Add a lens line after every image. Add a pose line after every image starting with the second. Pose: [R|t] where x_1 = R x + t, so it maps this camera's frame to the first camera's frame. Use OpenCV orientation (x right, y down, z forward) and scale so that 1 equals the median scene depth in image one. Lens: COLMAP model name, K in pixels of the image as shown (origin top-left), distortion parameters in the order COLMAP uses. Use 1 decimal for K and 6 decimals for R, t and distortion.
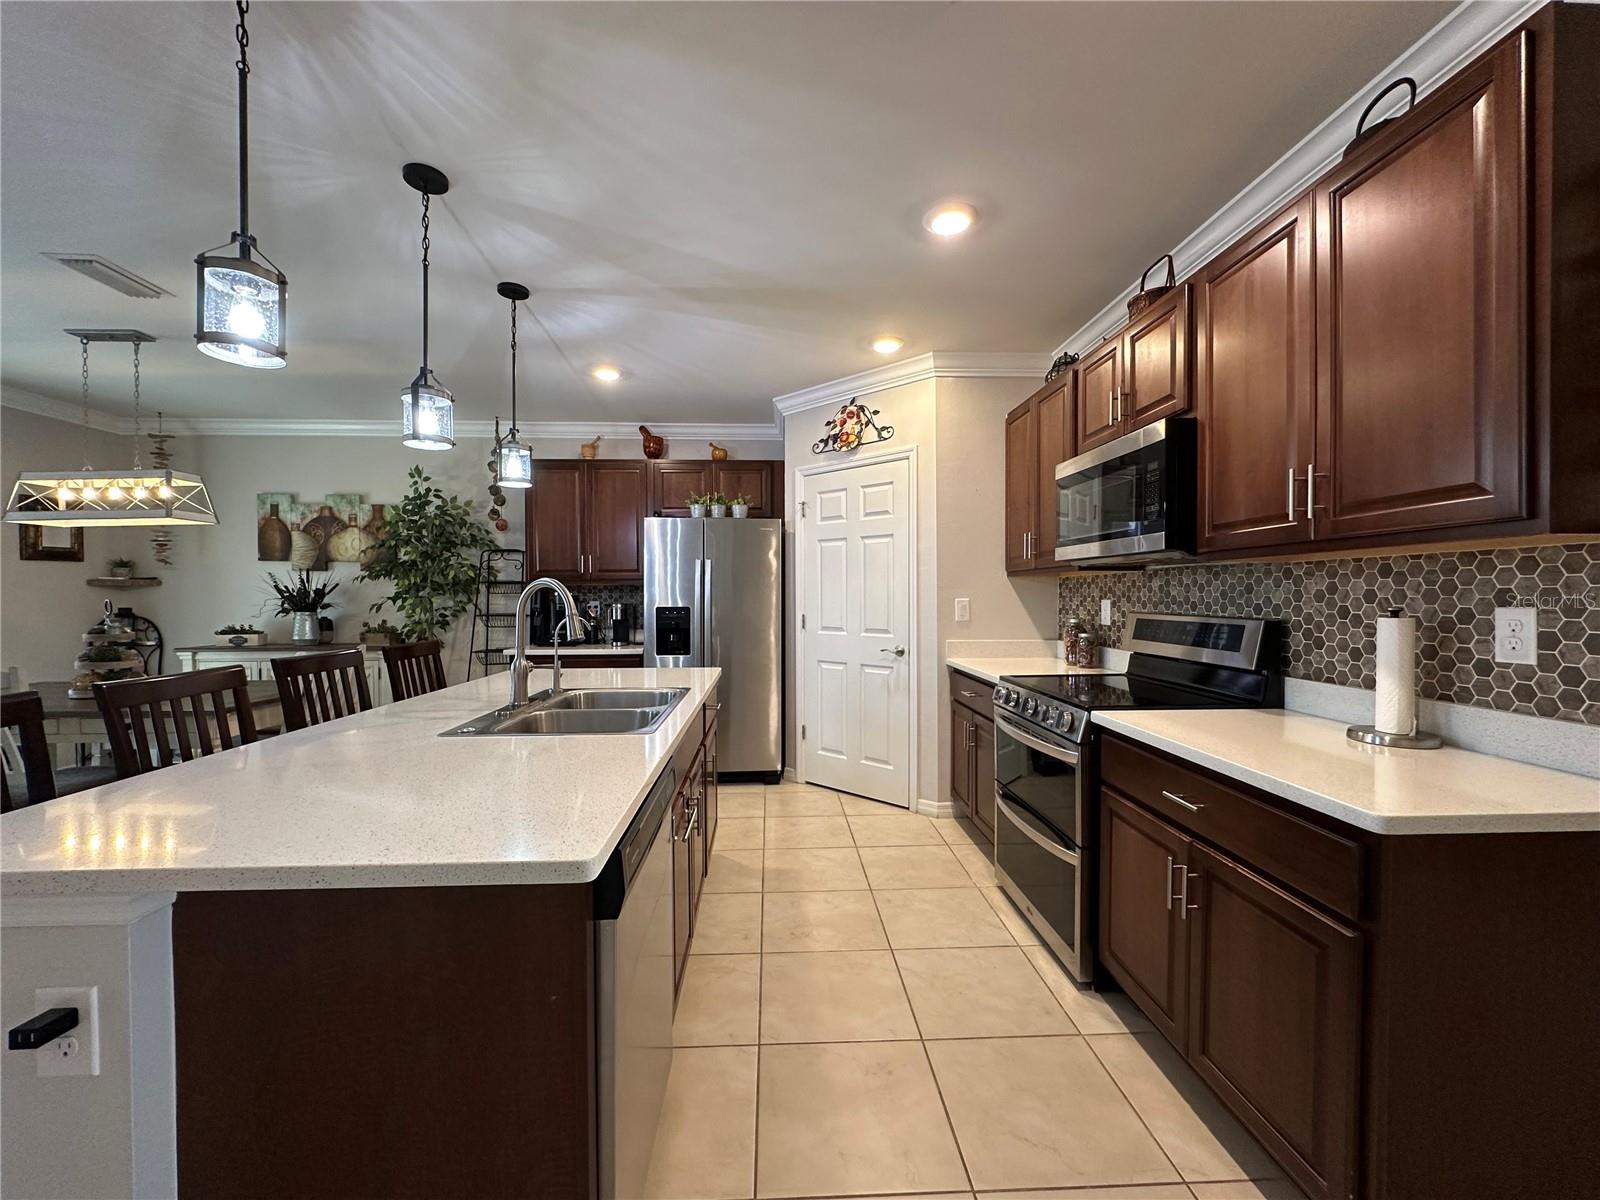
lens RADIAL K [[639.7, 0, 797.3], [0, 639.7, 604.9], [0, 0, 1]] dist [-0.005952, 0.001258]
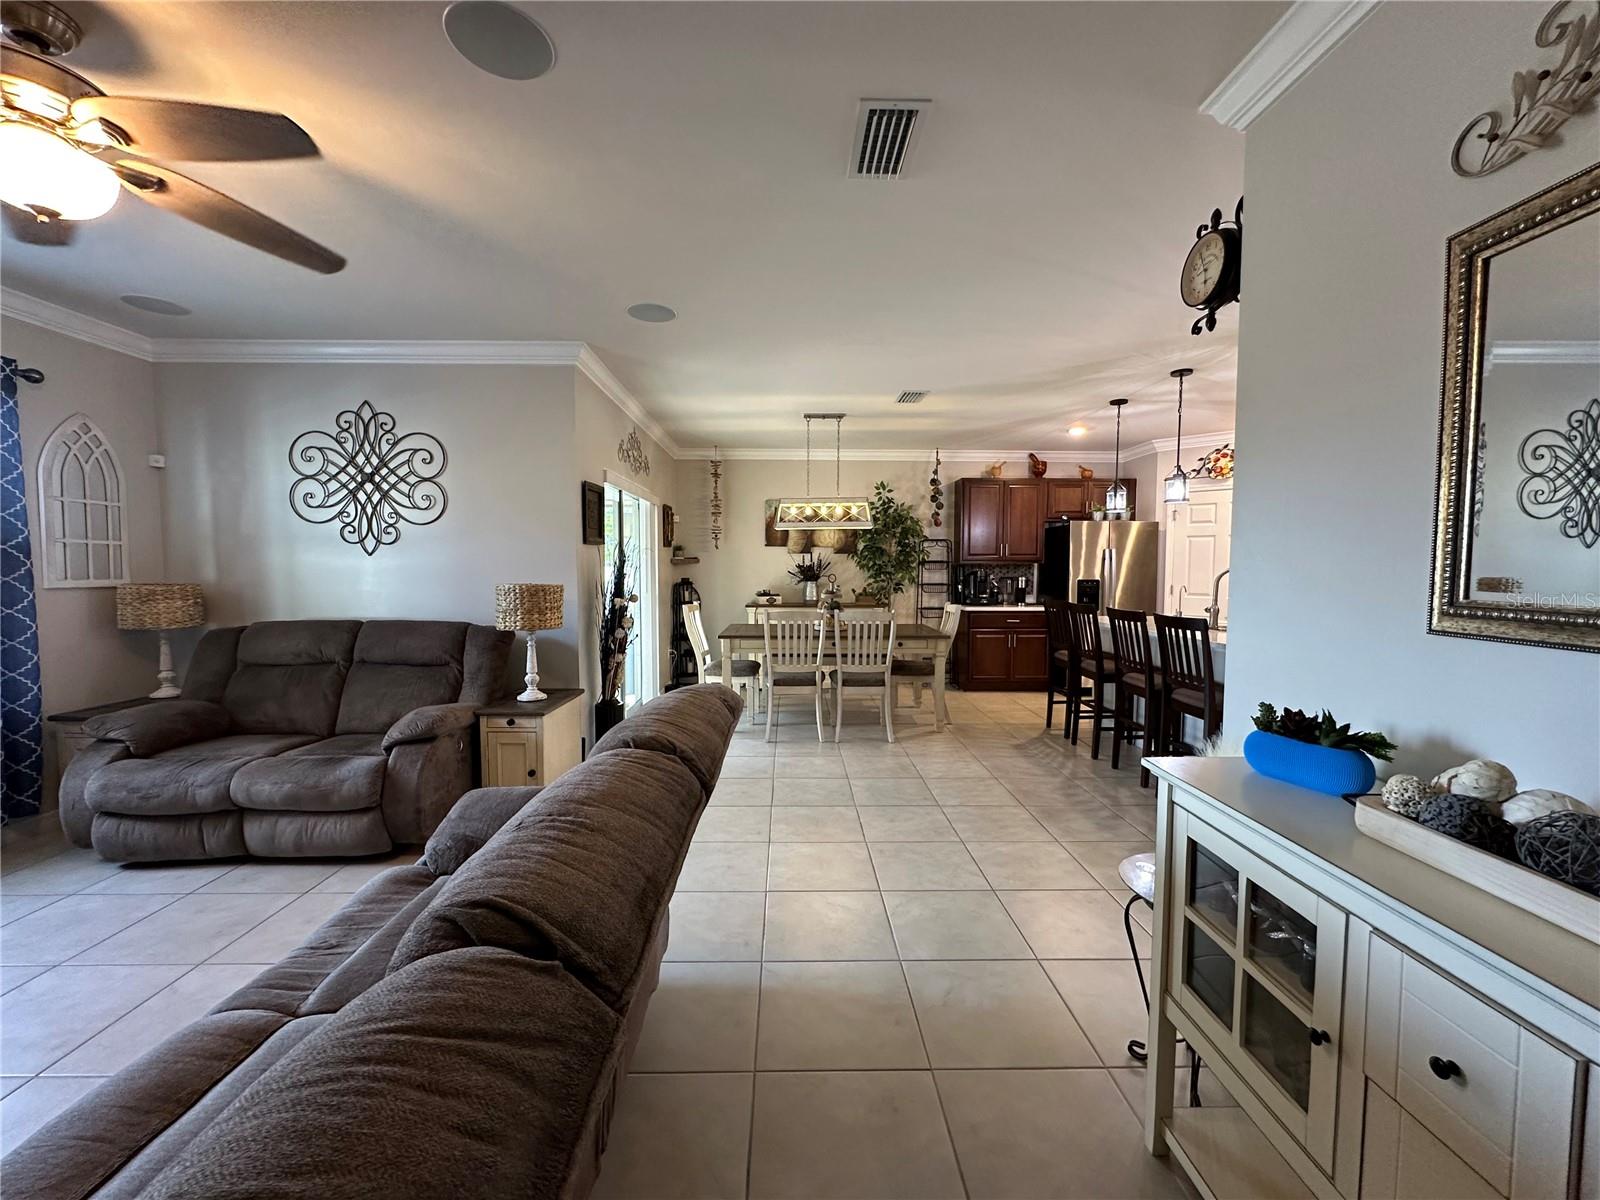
lens RADIAL K [[639.7, 0, 798.1], [0, 639.7, 603.5], [0, 0, 1]] dist [-0.005952, 0.001258]
pose [[0.999646, 0.006252, -0.025873, -0.848669], [-0.005112, 0.999023, 0.043890, -0.003127], [0.026122, -0.043742, 0.998701, -0.542851]]
